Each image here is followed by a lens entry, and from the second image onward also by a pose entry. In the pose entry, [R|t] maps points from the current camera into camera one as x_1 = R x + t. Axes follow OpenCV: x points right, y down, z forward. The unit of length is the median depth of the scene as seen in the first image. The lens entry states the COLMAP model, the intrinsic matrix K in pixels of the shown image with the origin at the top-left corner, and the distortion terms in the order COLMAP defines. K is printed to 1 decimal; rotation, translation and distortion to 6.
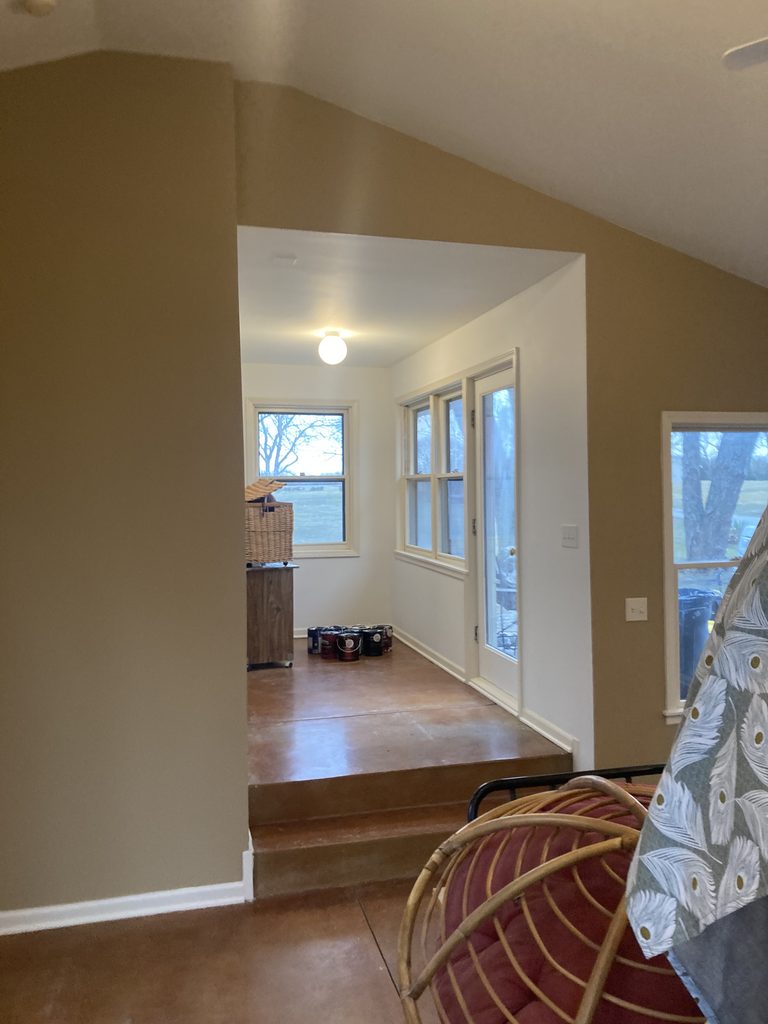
lens RADIAL K [[804.8, 0, 384.0], [0, 804.8, 512.0], [0, 0, 1]] dist [0.006548, -0.008976]
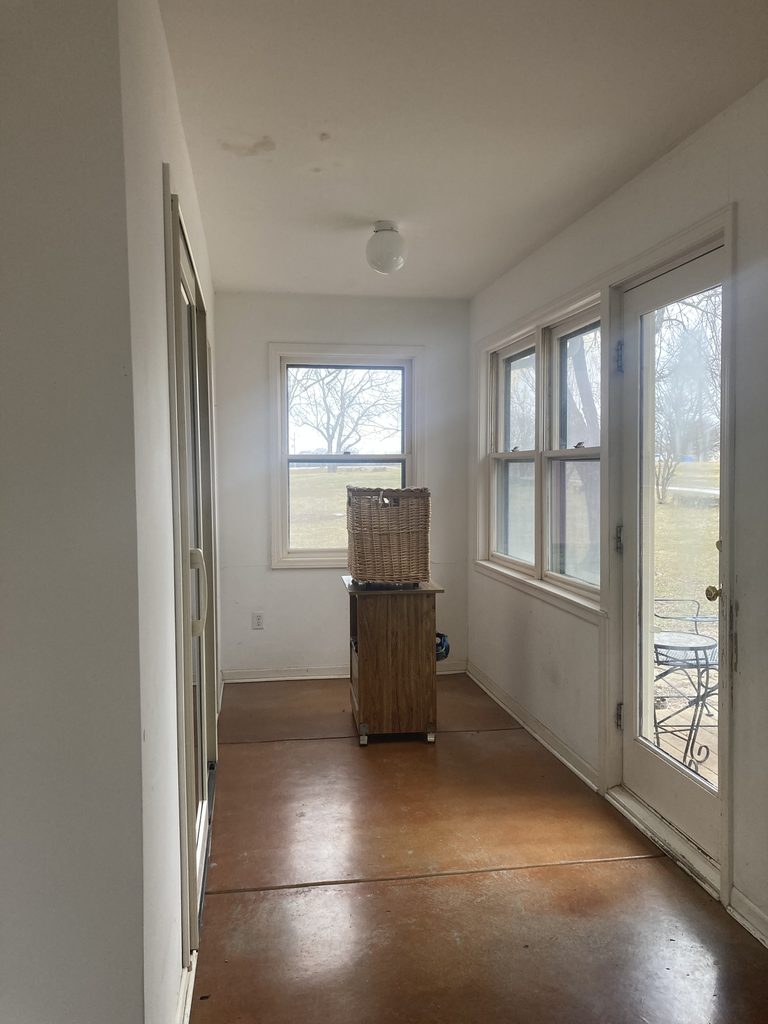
lens RADIAL K [[804.8, 0, 384.0], [0, 804.8, 512.0], [0, 0, 1]] dist [0.006548, -0.008976]
pose [[0.996791, 0.008582, -0.079581, -0.010320], [-0.006693, 0.999690, 0.023976, -0.010183], [0.079762, -0.023366, 0.996540, 0.285532]]
